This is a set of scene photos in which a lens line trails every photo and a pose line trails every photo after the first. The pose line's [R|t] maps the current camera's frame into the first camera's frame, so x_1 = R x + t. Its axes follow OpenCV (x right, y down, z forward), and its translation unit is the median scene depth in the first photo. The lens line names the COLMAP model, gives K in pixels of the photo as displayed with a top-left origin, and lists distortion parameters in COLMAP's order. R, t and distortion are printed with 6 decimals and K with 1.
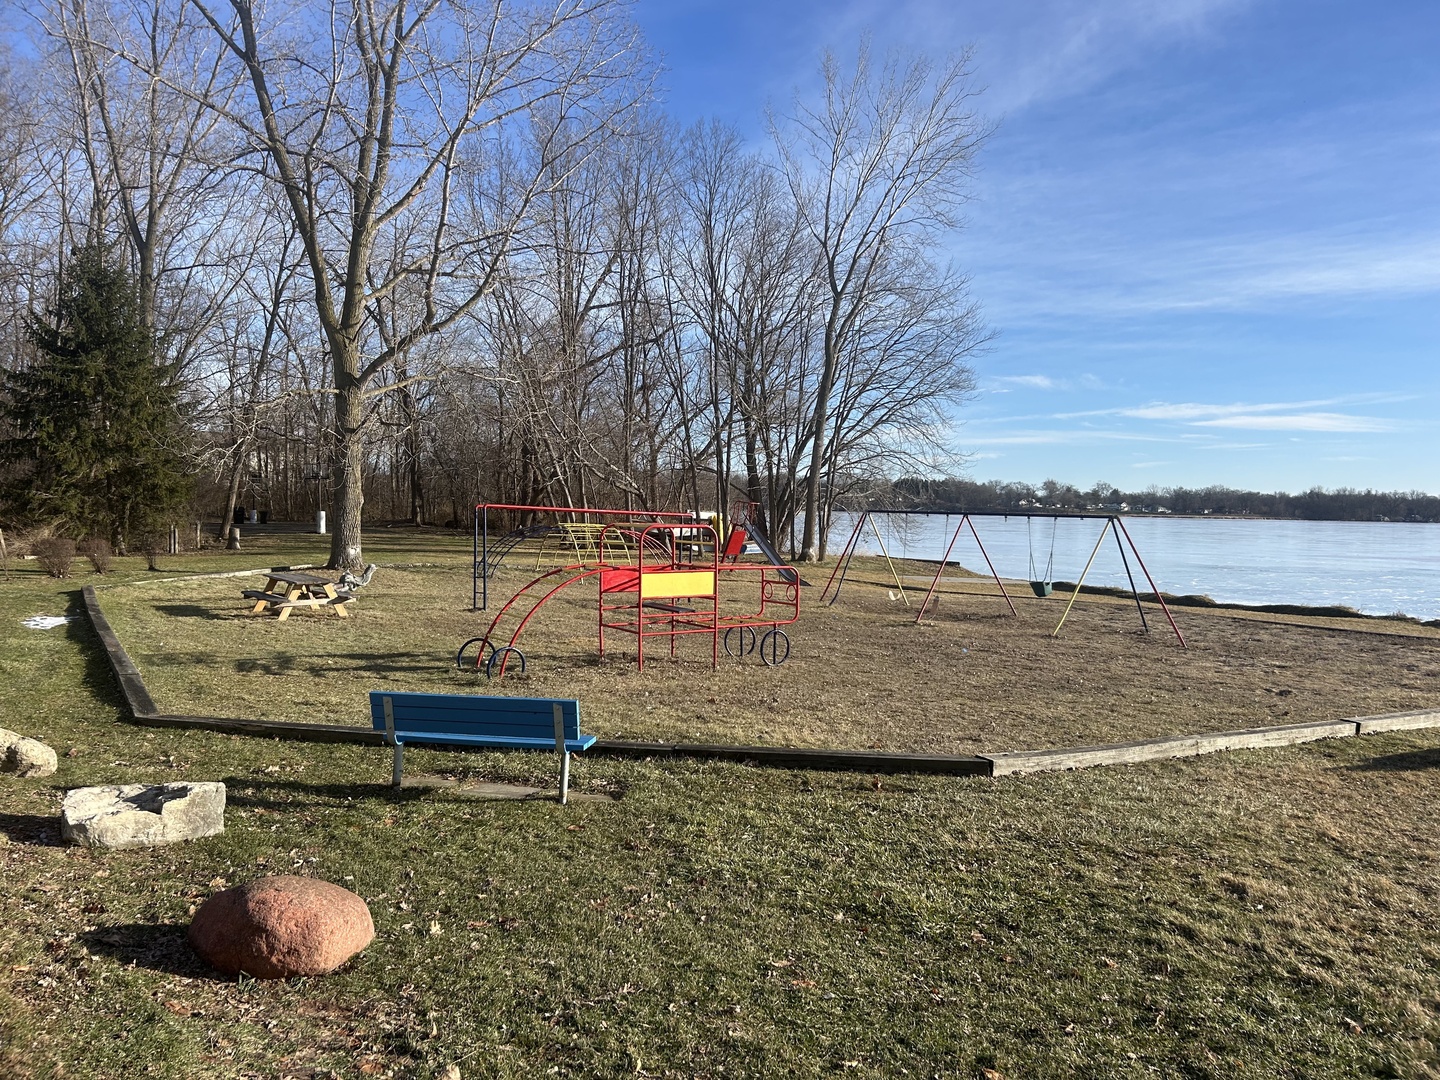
lens RADIAL K [[1066.3, 0, 715.2], [0, 1066.3, 548.2], [0, 0, 1]] dist [0.039864, 0.005554]
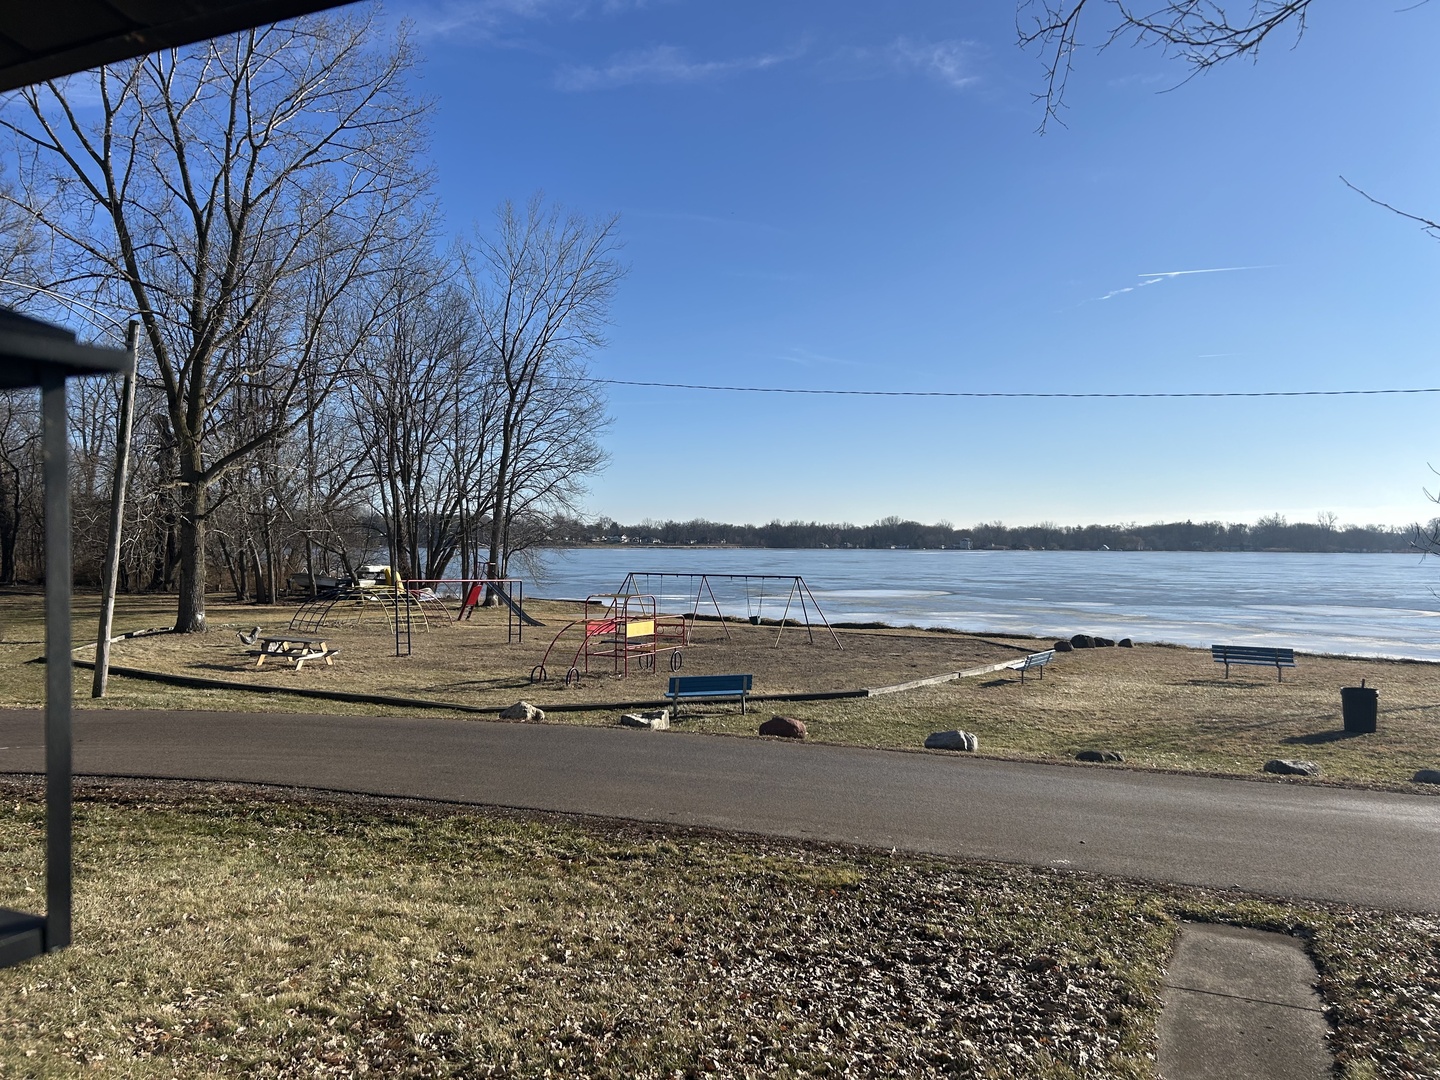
lens RADIAL K [[1066.3, 0, 716.1], [0, 1066.3, 534.8], [0, 0, 1]] dist [0.039864, 0.005554]
pose [[0.897822, -0.013053, 0.440166, -0.225478], [0.032146, 0.998837, -0.035947, -0.017614], [-0.439185, 0.046424, 0.897197, -0.217279]]
